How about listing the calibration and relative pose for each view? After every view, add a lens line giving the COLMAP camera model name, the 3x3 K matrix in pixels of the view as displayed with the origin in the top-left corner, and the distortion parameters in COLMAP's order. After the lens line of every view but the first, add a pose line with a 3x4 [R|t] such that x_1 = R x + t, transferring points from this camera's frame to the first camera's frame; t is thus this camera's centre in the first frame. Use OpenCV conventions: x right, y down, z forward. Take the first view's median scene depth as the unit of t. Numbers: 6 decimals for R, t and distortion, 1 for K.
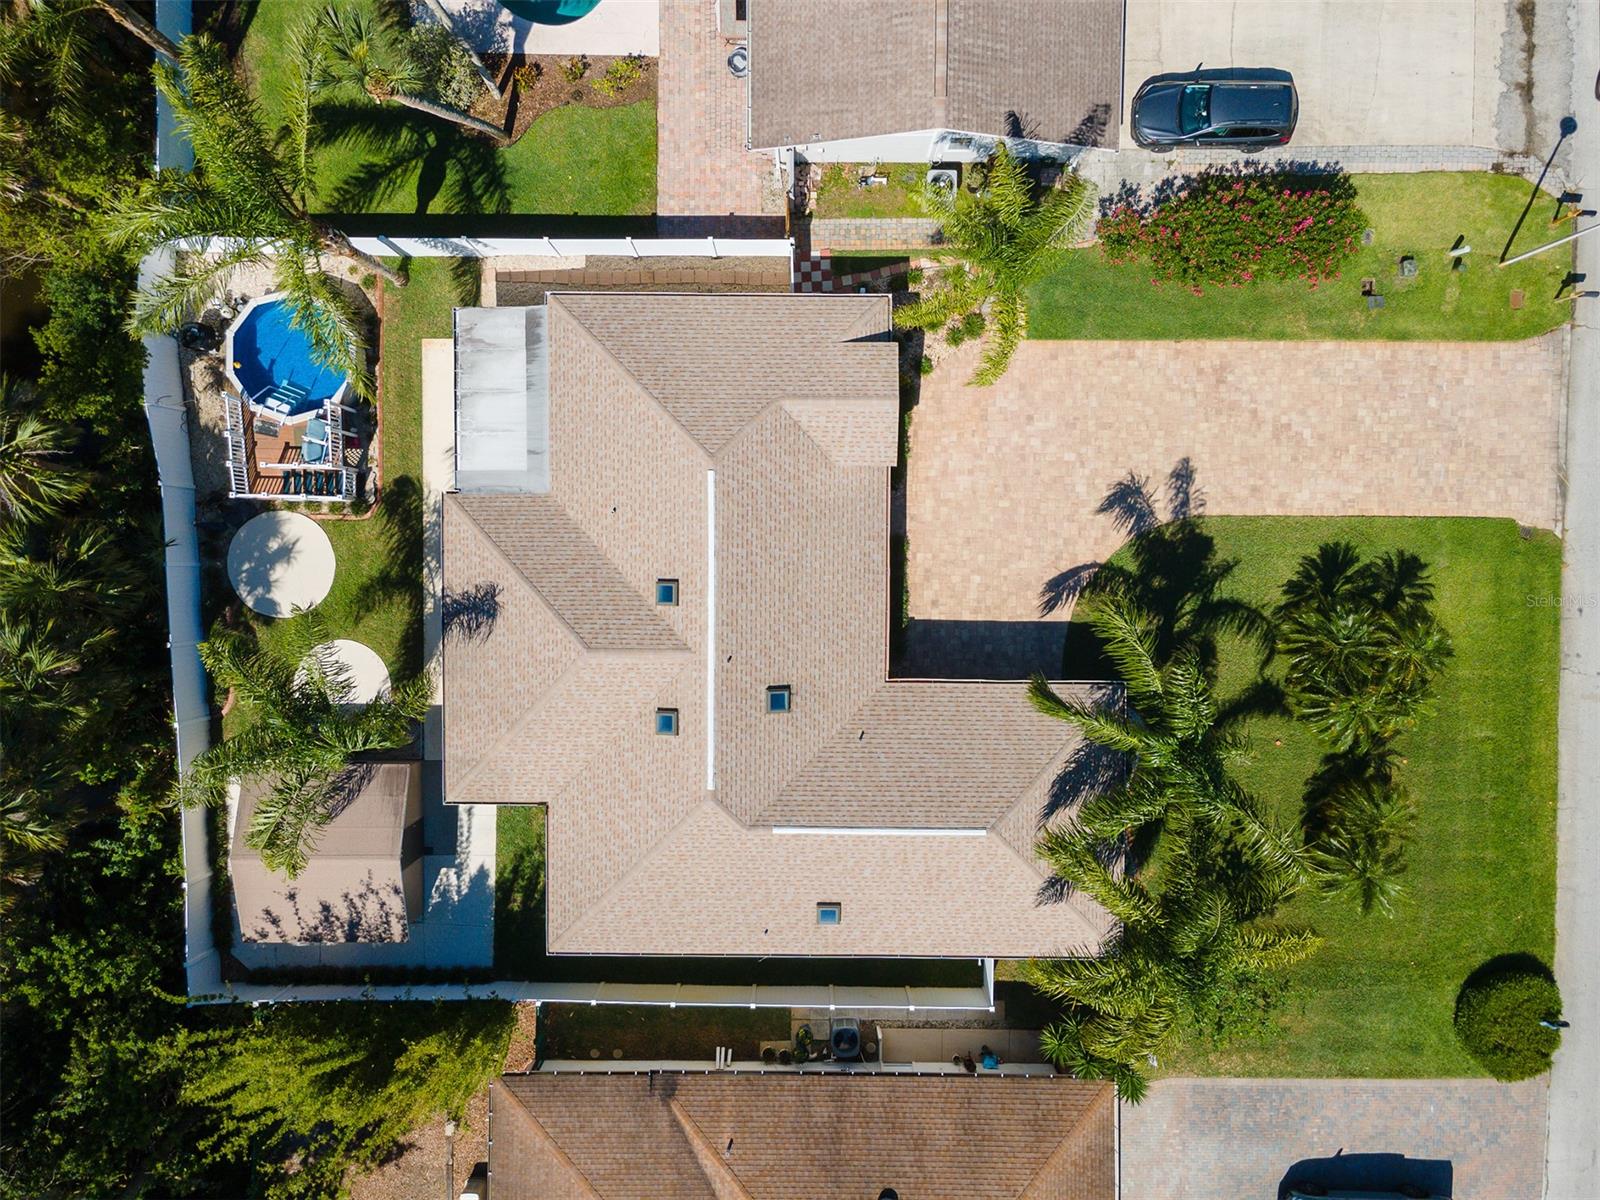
lens RADIAL K [[1195.3, 0, 794.3], [0, 1195.3, 602.6], [0, 0, 1]] dist [0.038554, 0.000494]
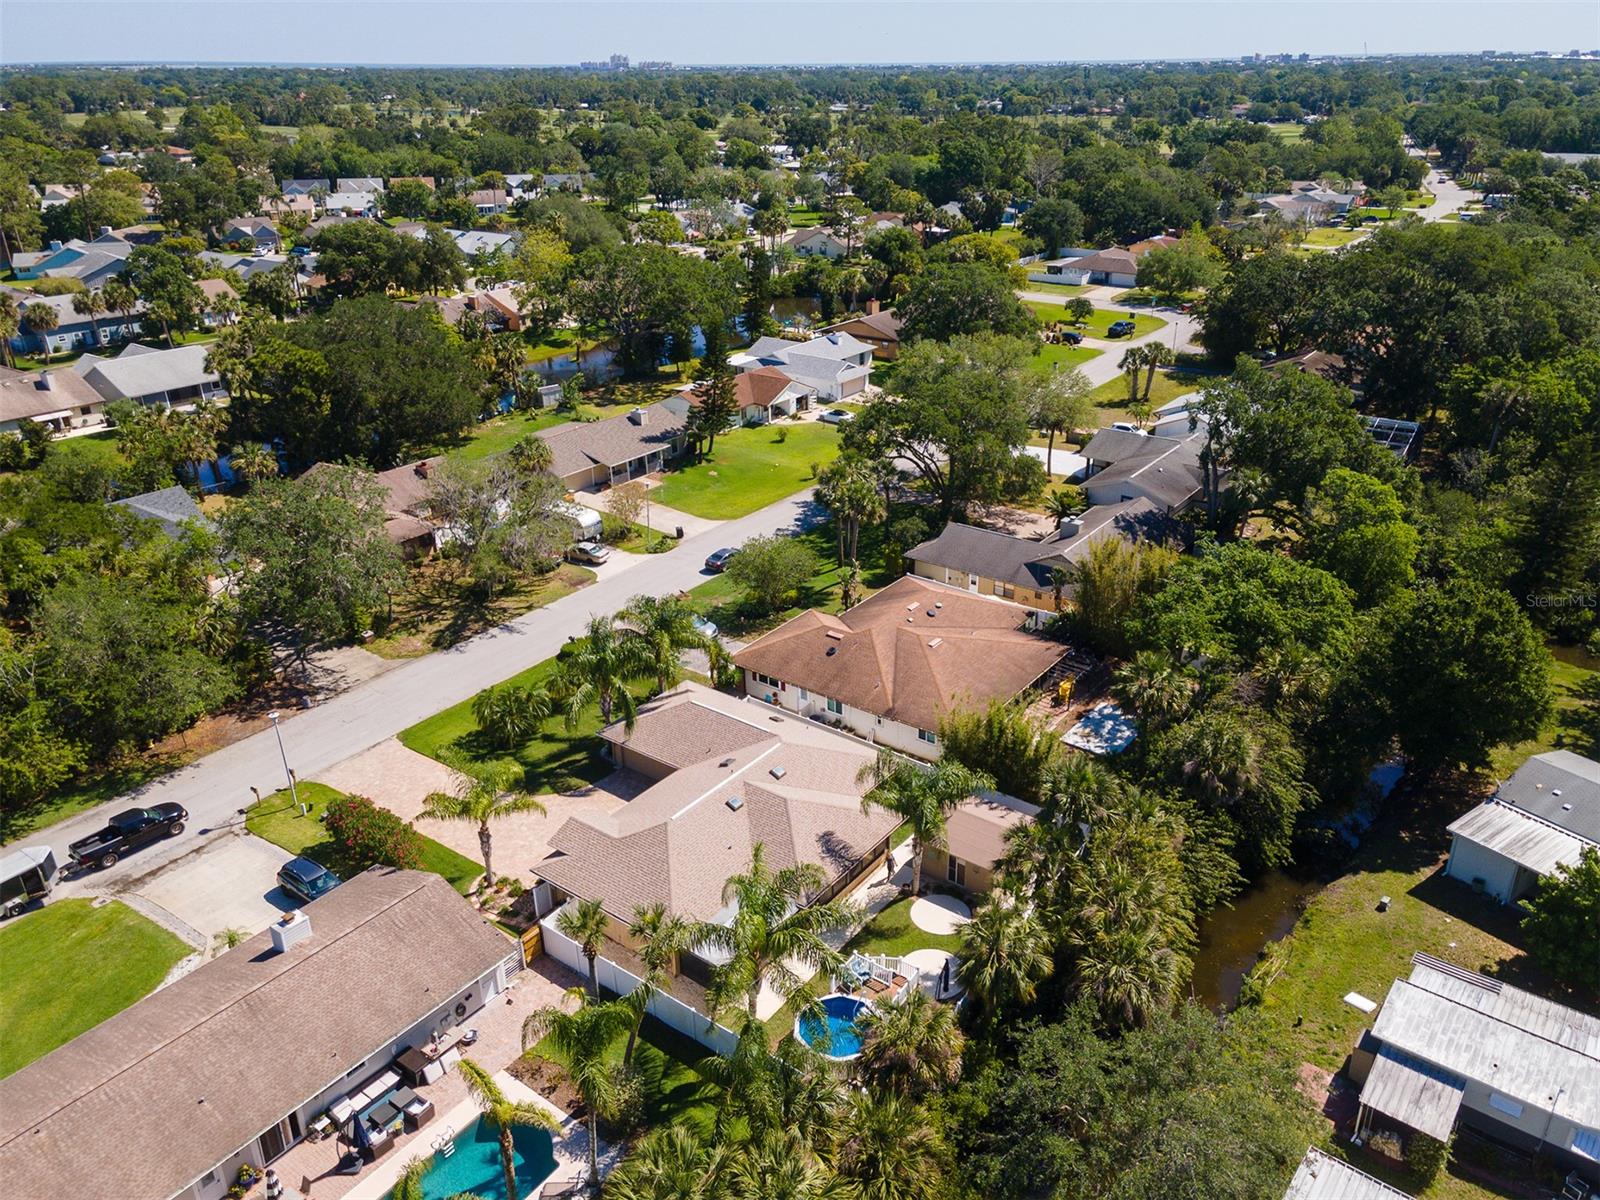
lens RADIAL K [[1173.0, 0, 822.4], [0, 1173.0, 604.4], [0, 0, 1]] dist [0.034281, 0.007393]
pose [[-0.811279, -0.228432, 0.538187, -1.013704], [0.583698, -0.369227, 0.723166, -1.017995], [0.033519, 0.900827, 0.432882, -0.055054]]
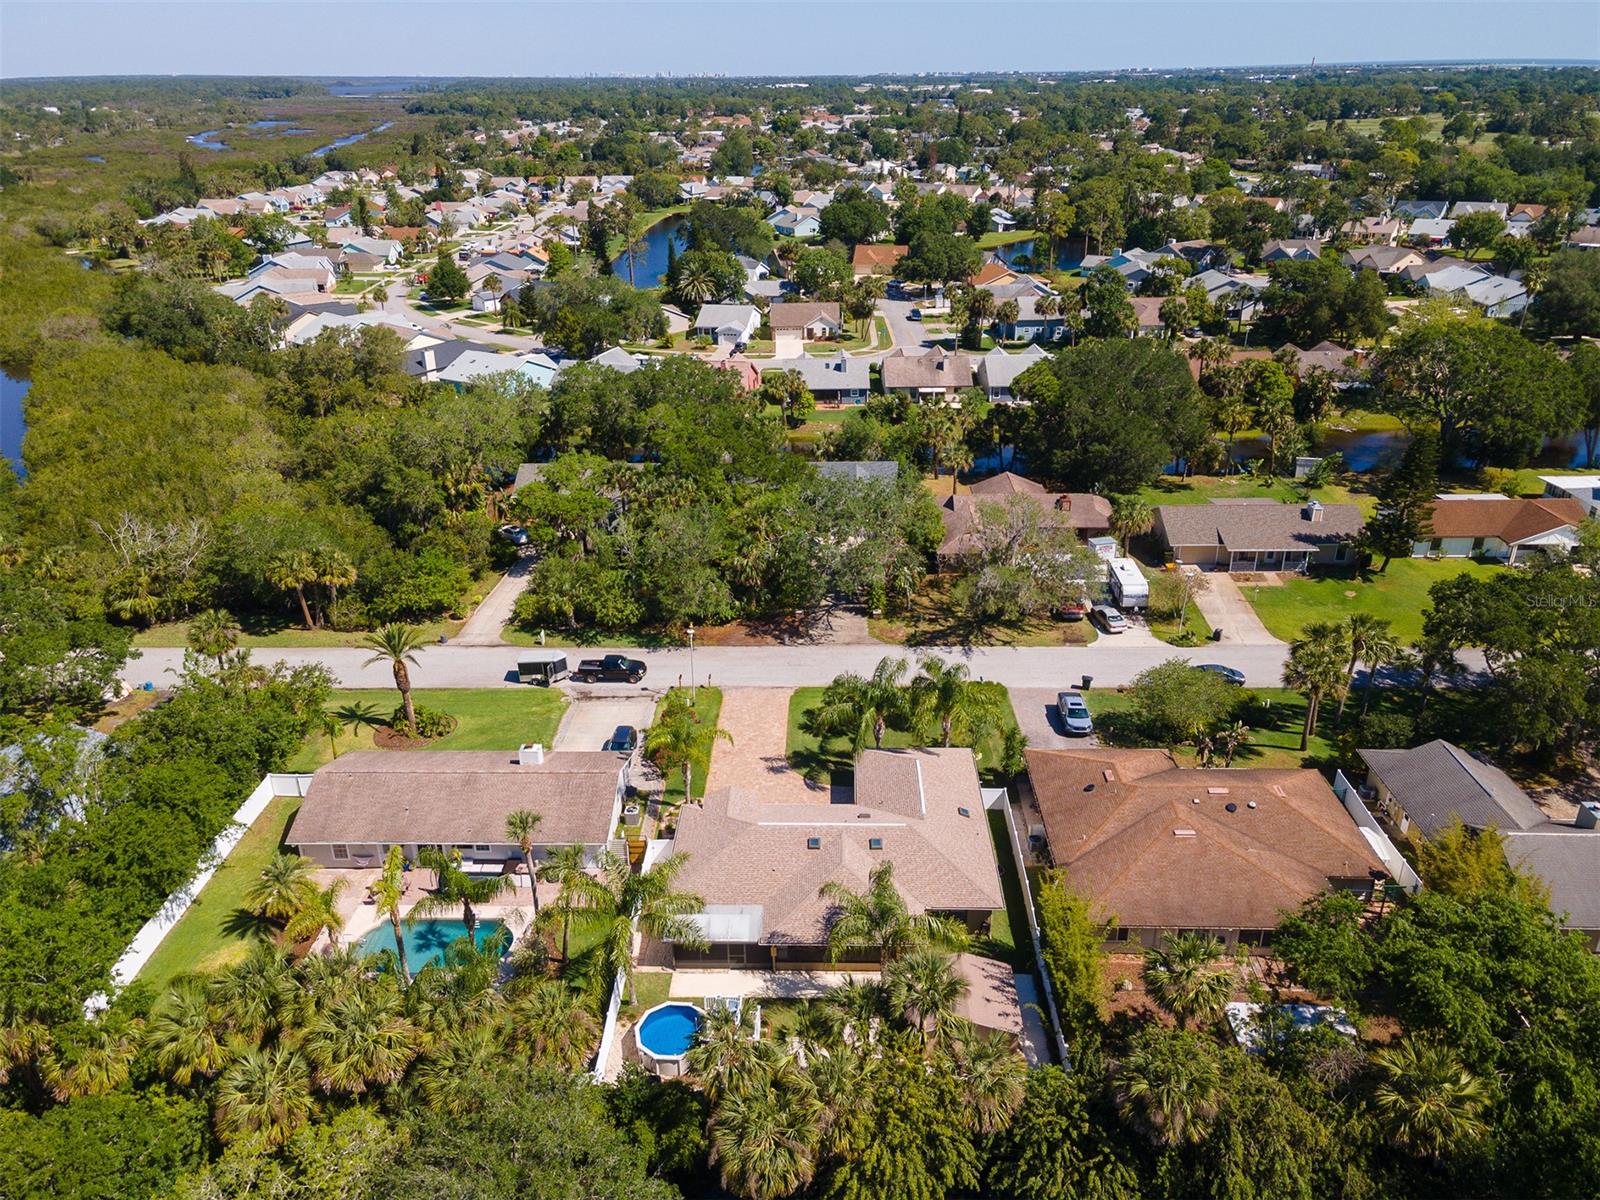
lens RADIAL K [[1140.7, 0, 800.9], [0, 1140.7, 621.7], [0, 0, 1]] dist [0.031581, 0.007369]
pose [[0.018431, -0.419658, 0.907495, -1.585290], [0.998964, -0.030053, -0.034187, 0.043933], [0.041620, 0.907185, 0.418669, -0.174940]]
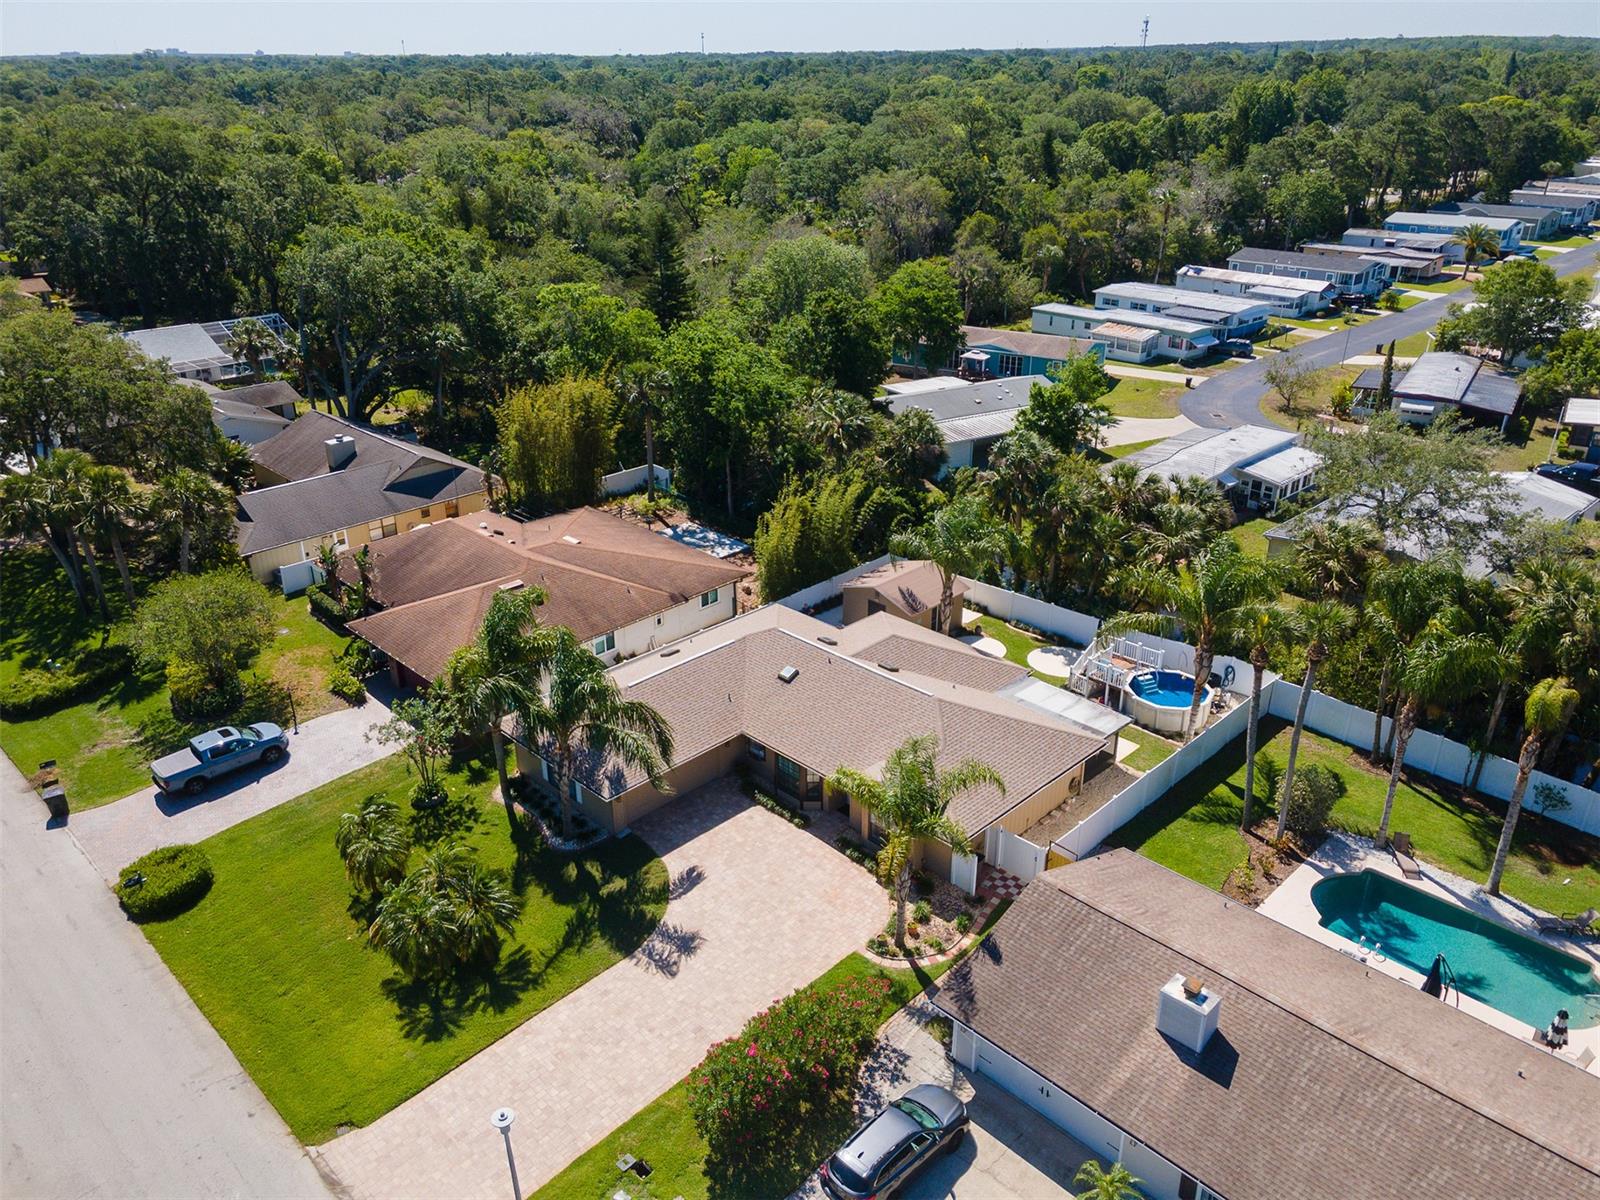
lens RADIAL K [[1195.3, 0, 794.3], [0, 1195.3, 602.6], [0, 0, 1]] dist [0.038554, 0.000494]
pose [[-0.704110, 0.313459, -0.637160, 0.834784], [-0.710076, -0.316709, 0.628878, -0.771672], [-0.004667, 0.895231, 0.445577, 0.219046]]
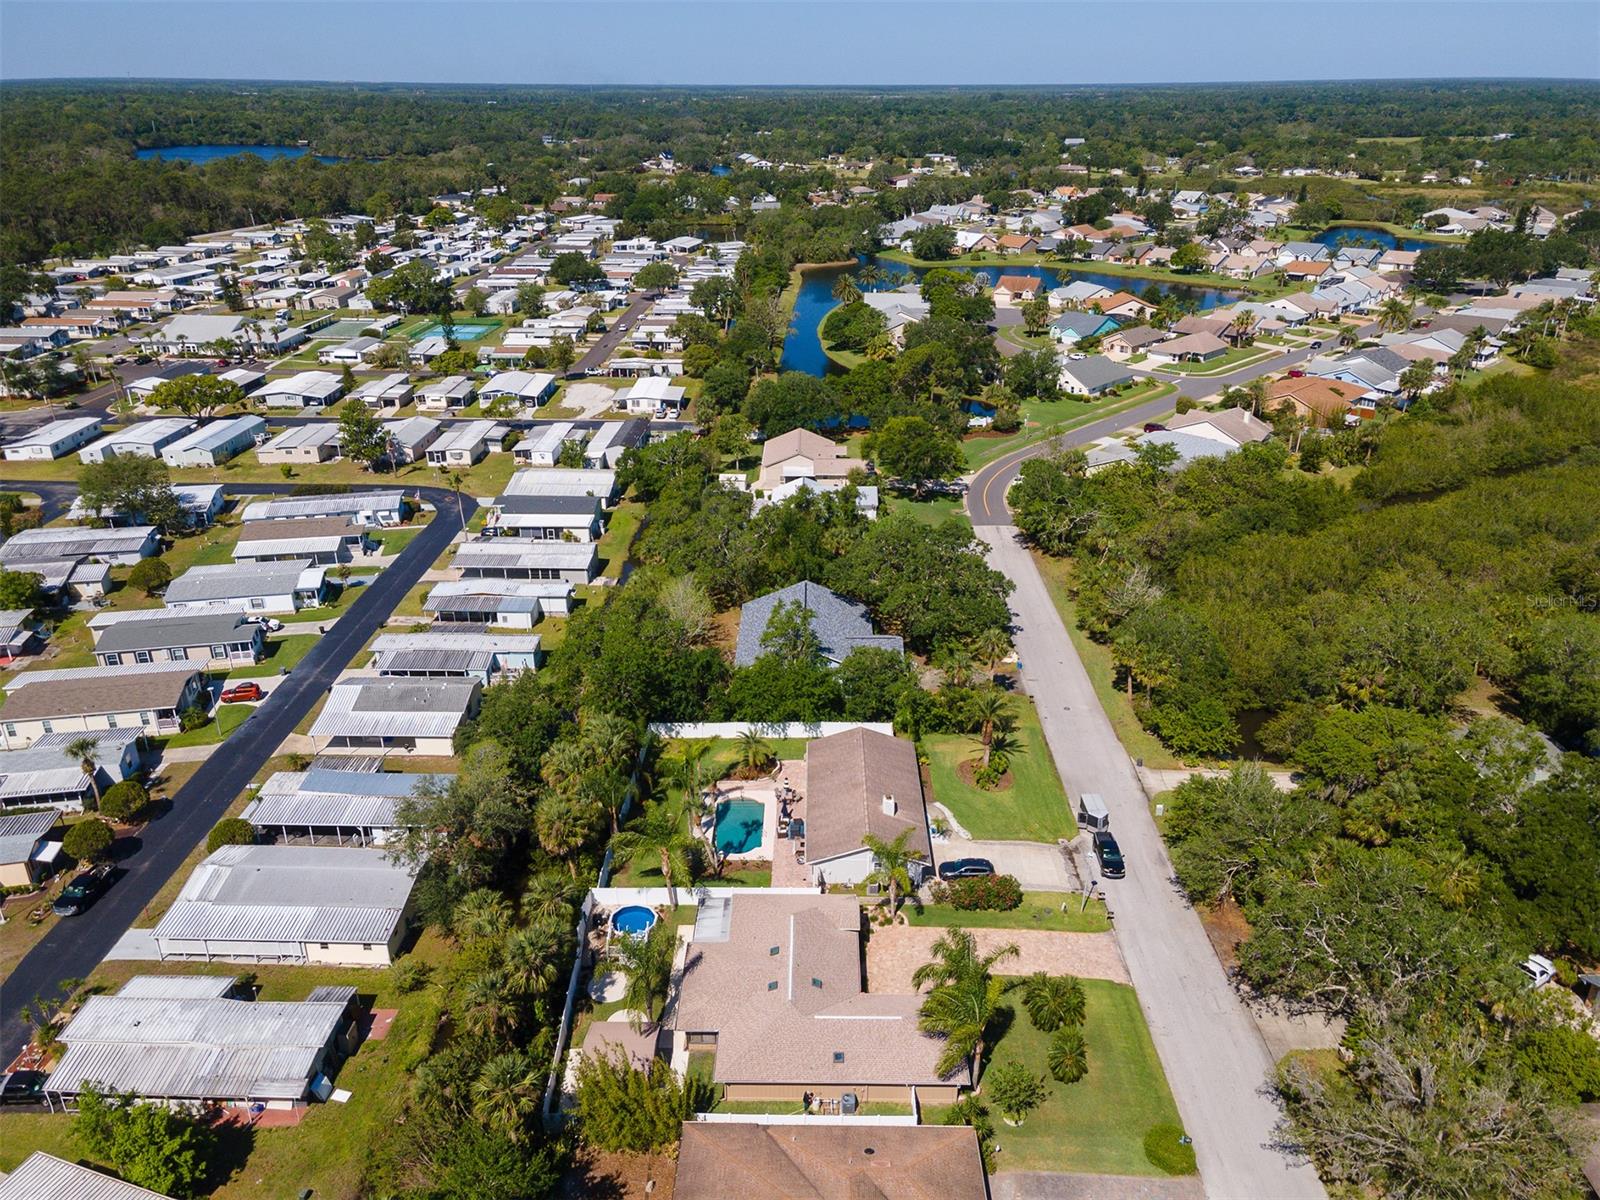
lens RADIAL K [[1140.7, 0, 800.9], [0, 1140.7, 621.7], [0, 0, 1]] dist [0.031581, 0.007369]
pose [[0.999896, 0.014123, -0.002860, -0.045627], [-0.008182, 0.393047, -0.919482, 1.817148], [-0.011862, 0.919410, 0.393122, -0.591435]]
